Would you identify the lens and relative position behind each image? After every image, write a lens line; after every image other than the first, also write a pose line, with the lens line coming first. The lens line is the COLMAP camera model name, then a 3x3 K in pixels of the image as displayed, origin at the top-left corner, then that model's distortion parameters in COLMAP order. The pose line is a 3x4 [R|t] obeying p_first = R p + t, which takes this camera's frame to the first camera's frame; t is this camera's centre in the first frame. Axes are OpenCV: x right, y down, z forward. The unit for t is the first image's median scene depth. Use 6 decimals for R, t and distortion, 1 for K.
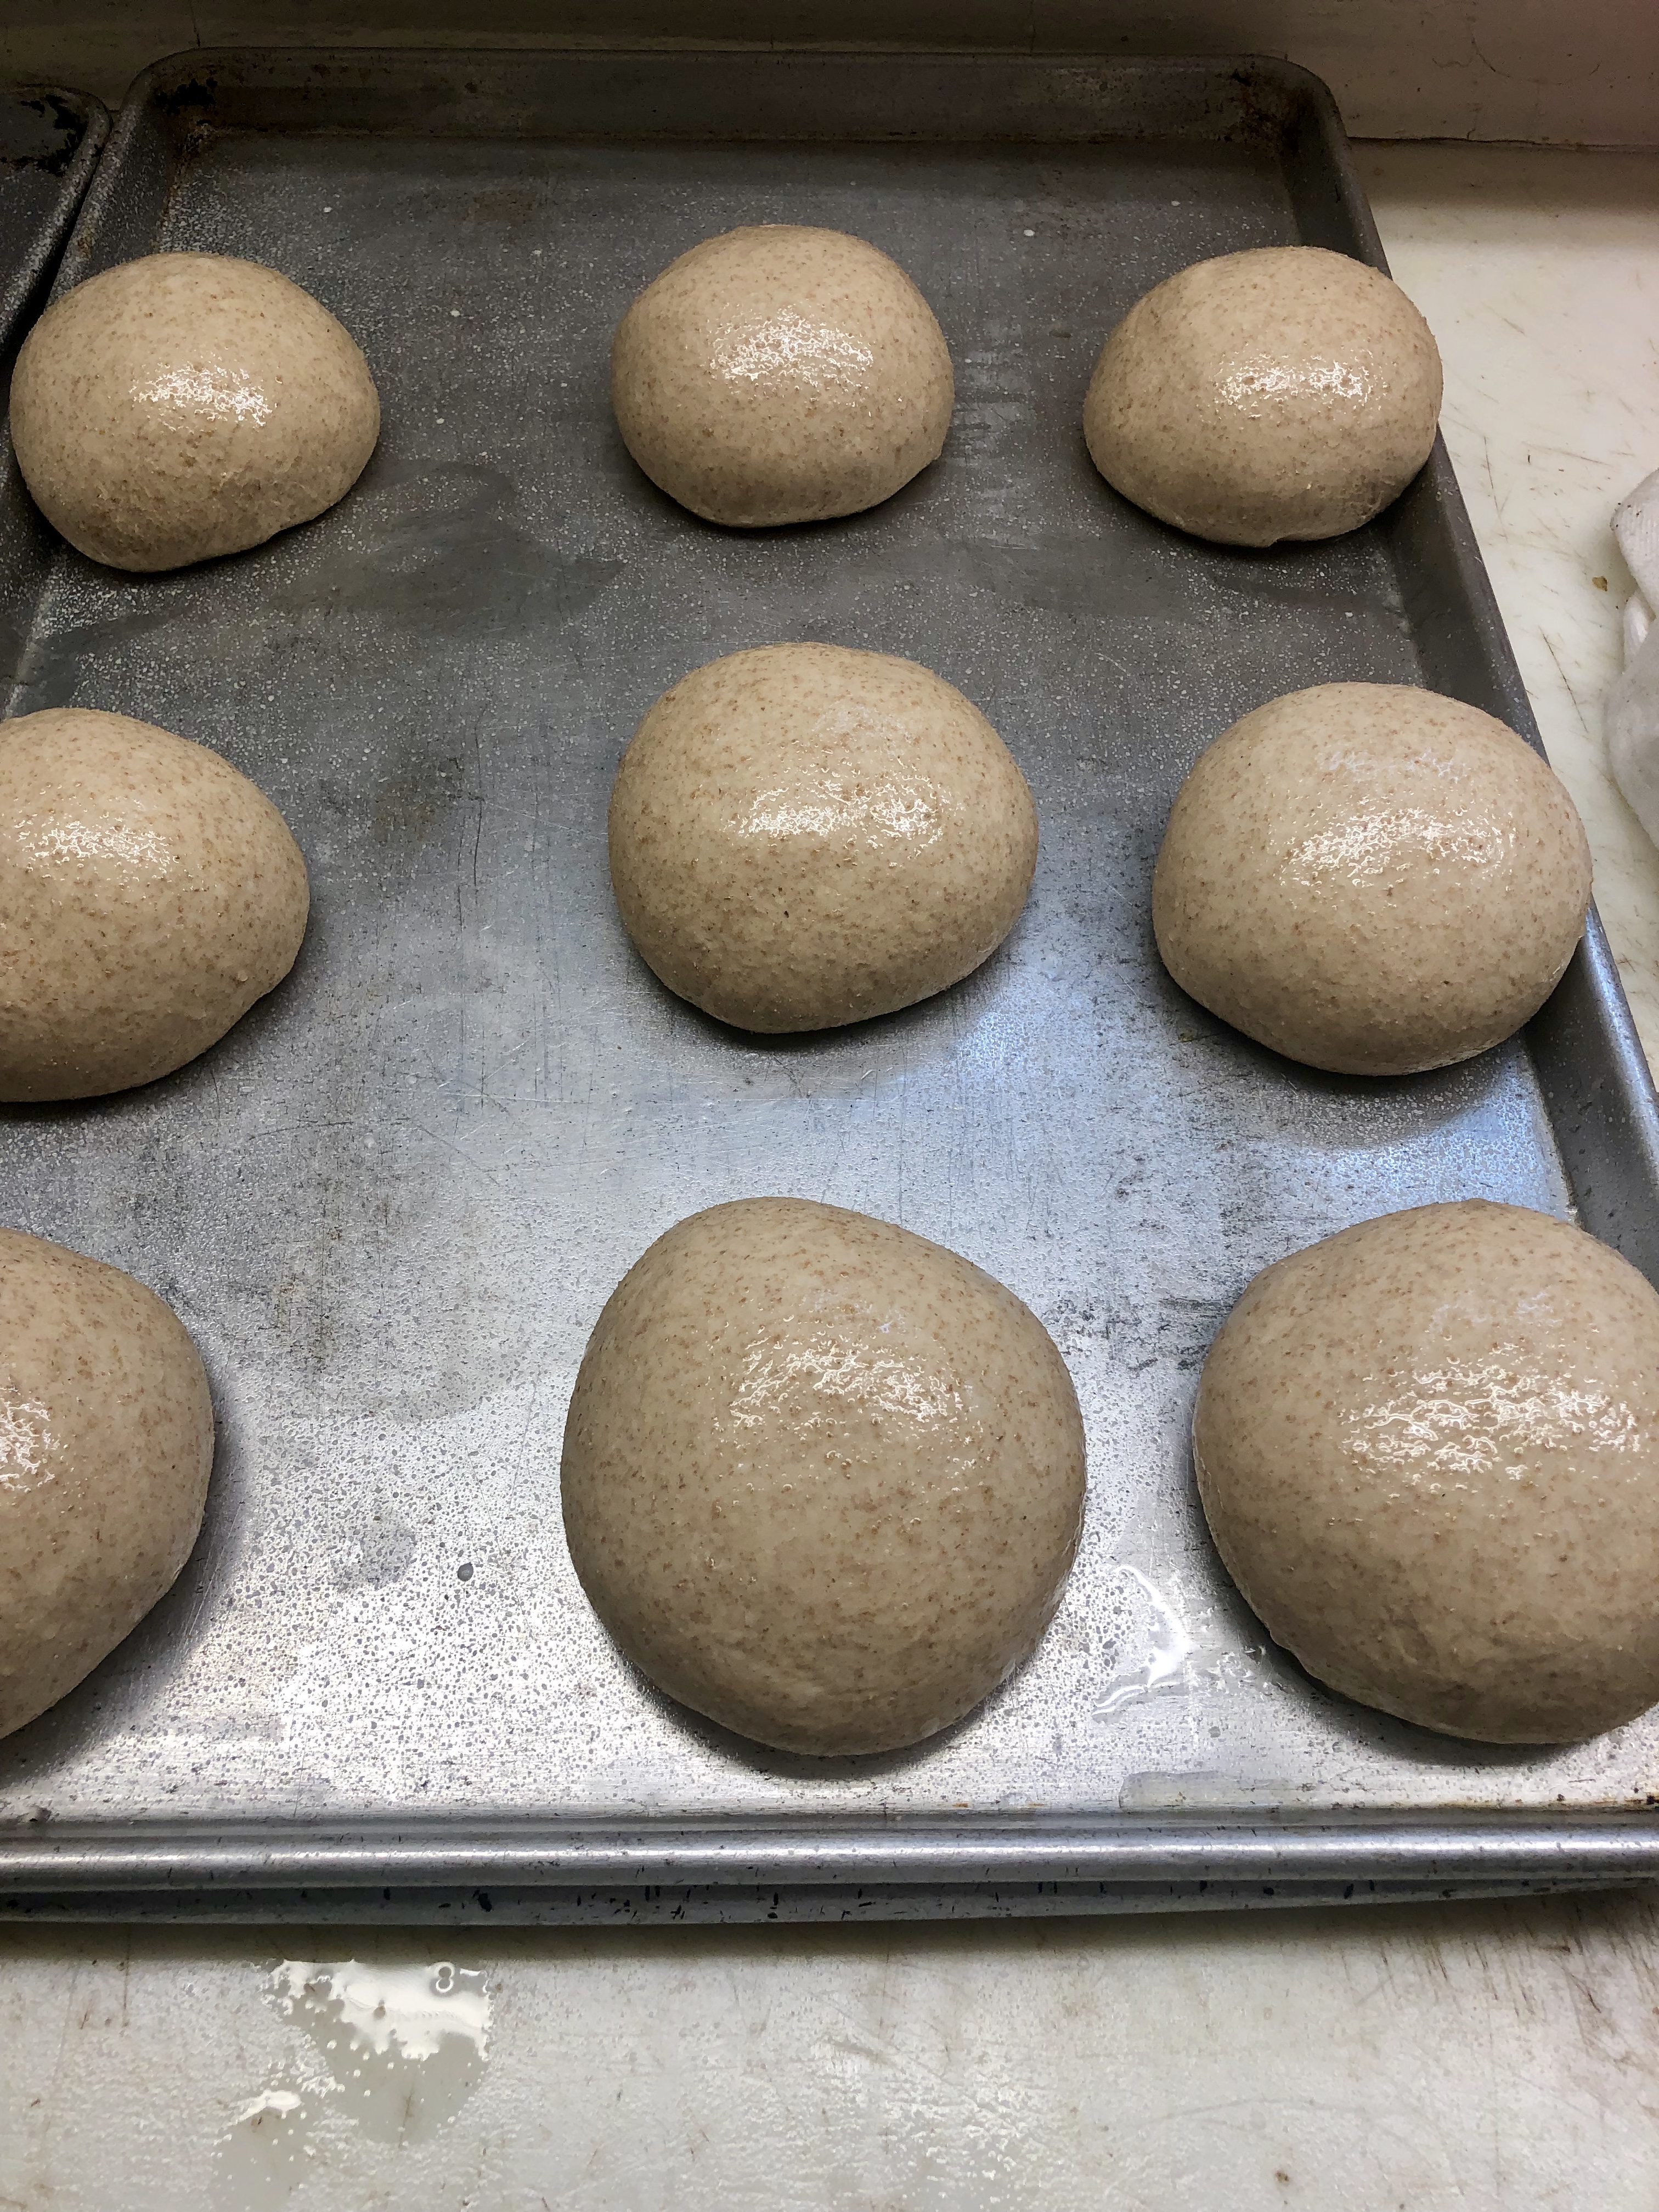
lens RADIAL K [[1850.7, 0, 829.5], [0, 1850.7, 1106.0], [0, 0, 1]] dist [0.020628, -0.011163]
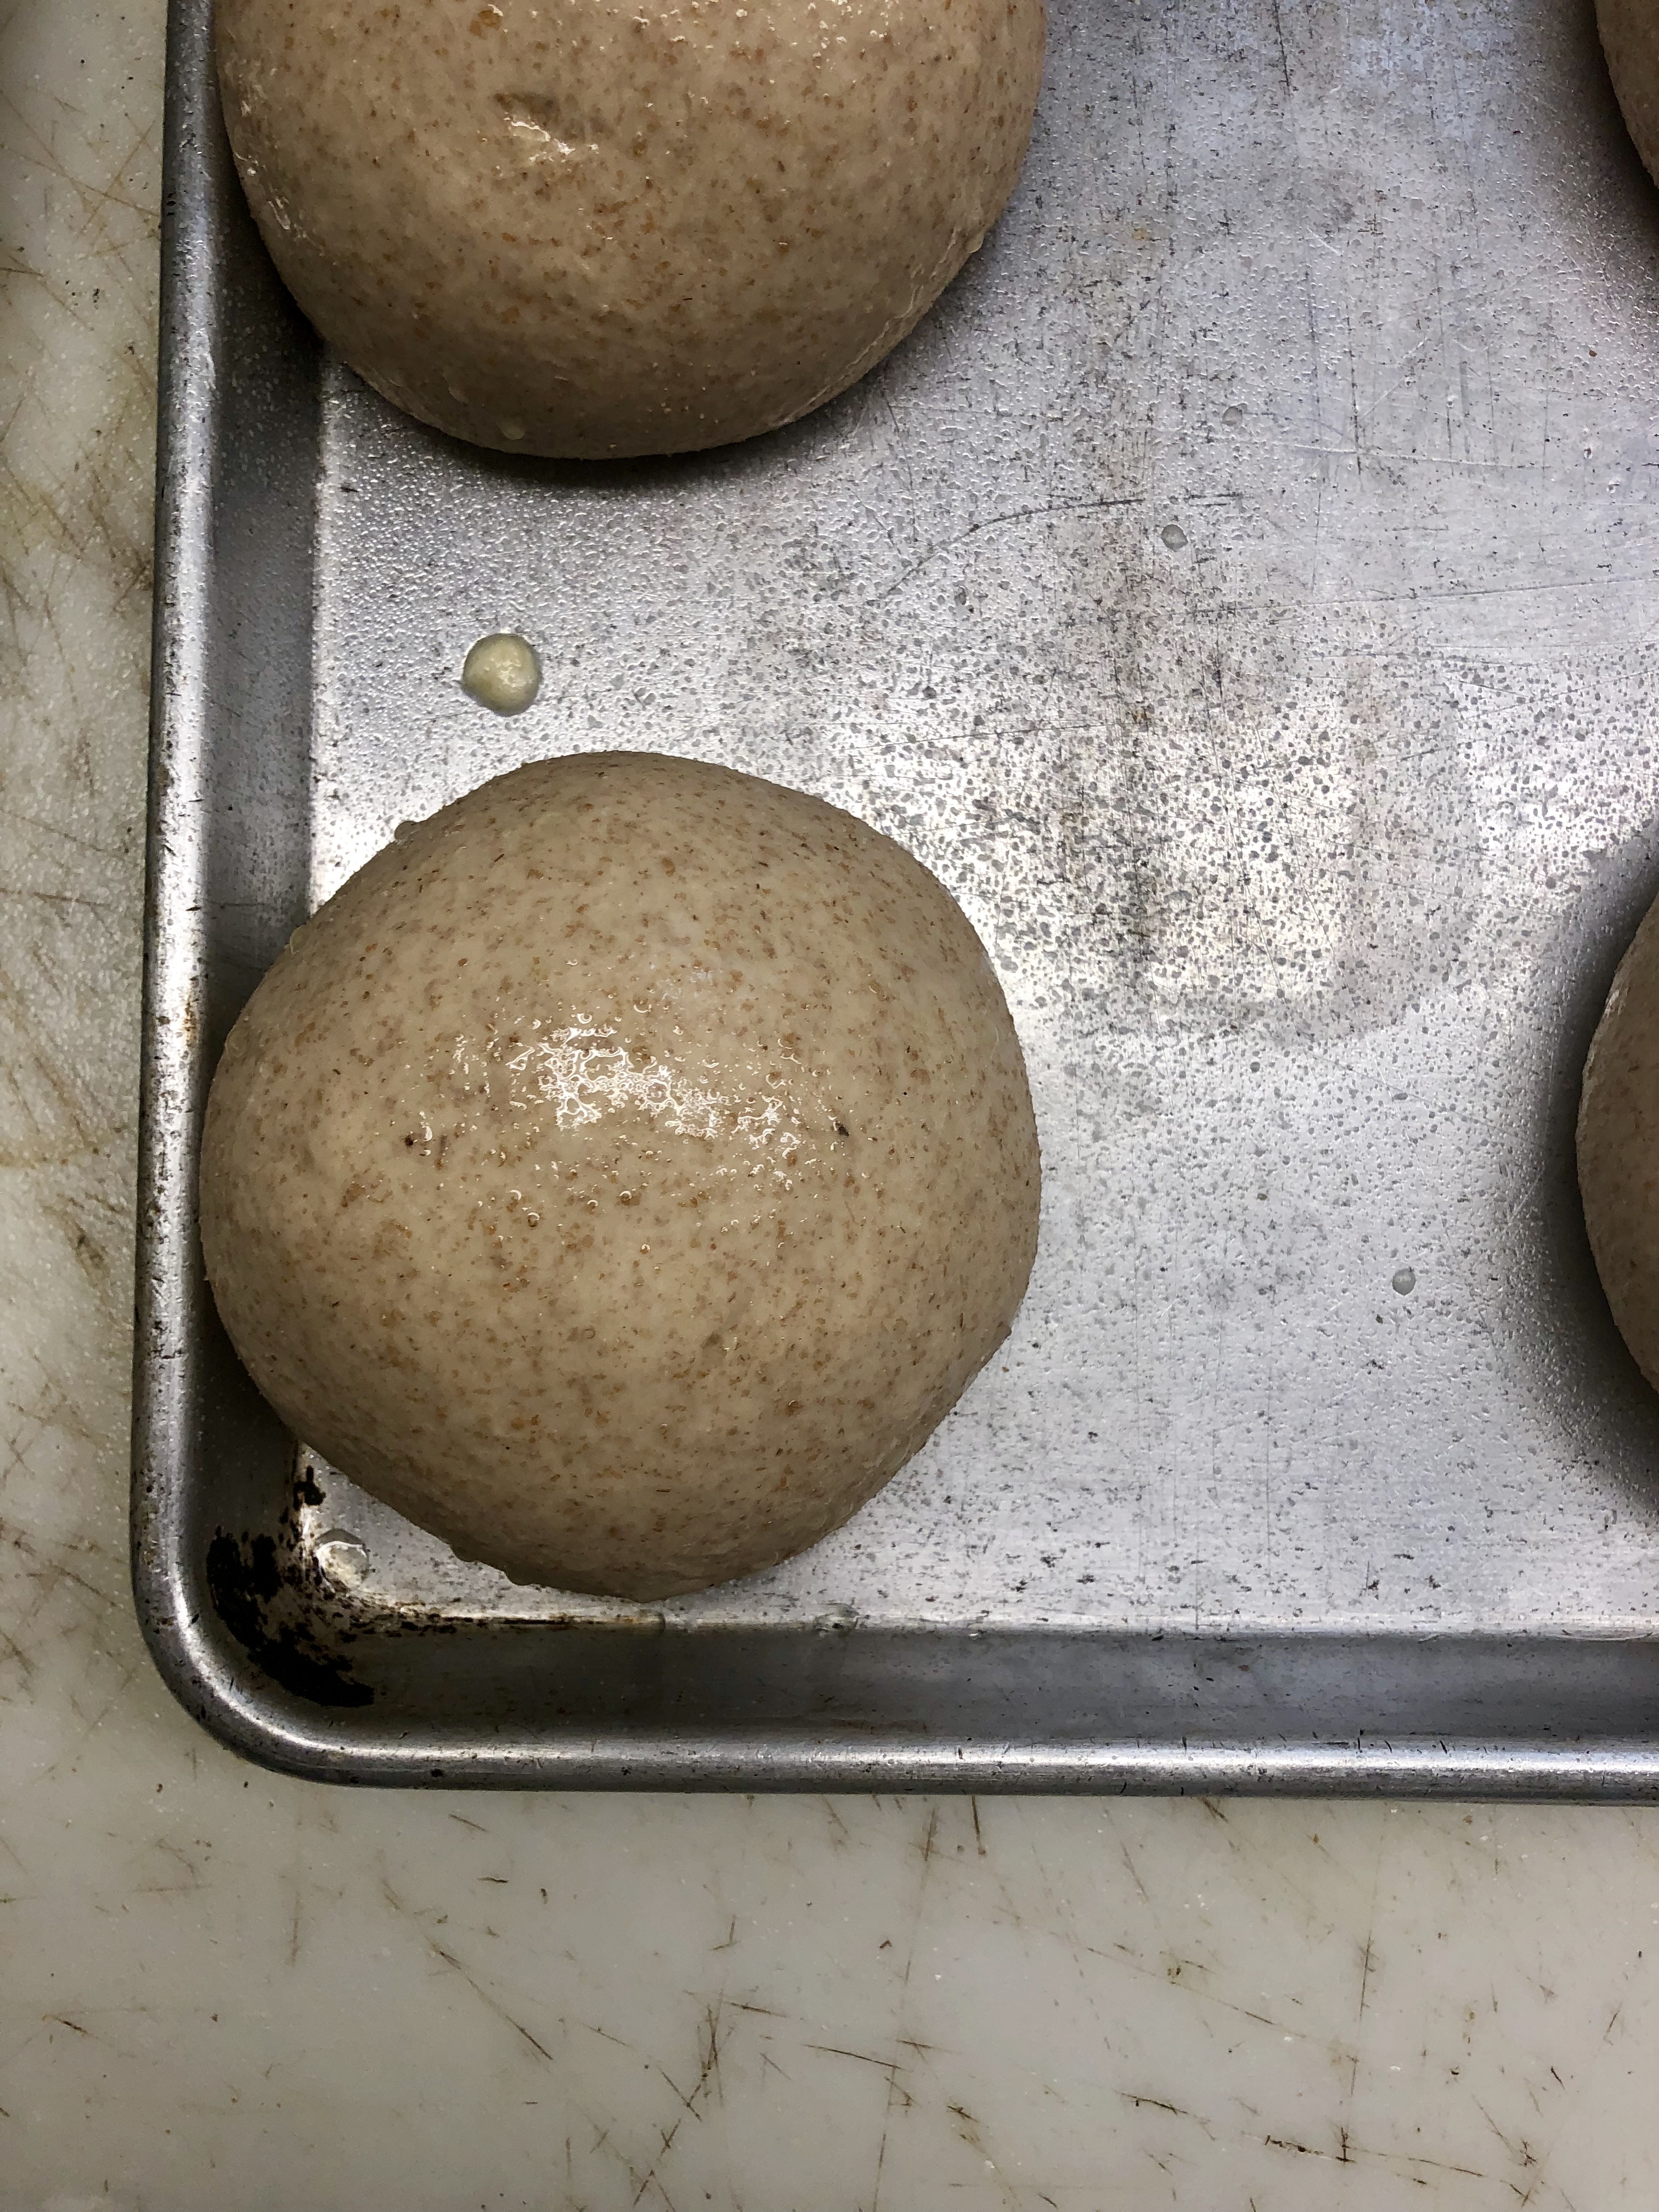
lens RADIAL K [[1850.7, 0, 829.5], [0, 1850.7, 1106.0], [0, 0, 1]] dist [0.020628, -0.011163]
pose [[0.999904, 0.013718, -0.002017, -0.375277], [-0.010859, 0.865236, 0.501248, -0.126583], [0.008622, -0.501178, 0.865302, 0.421621]]
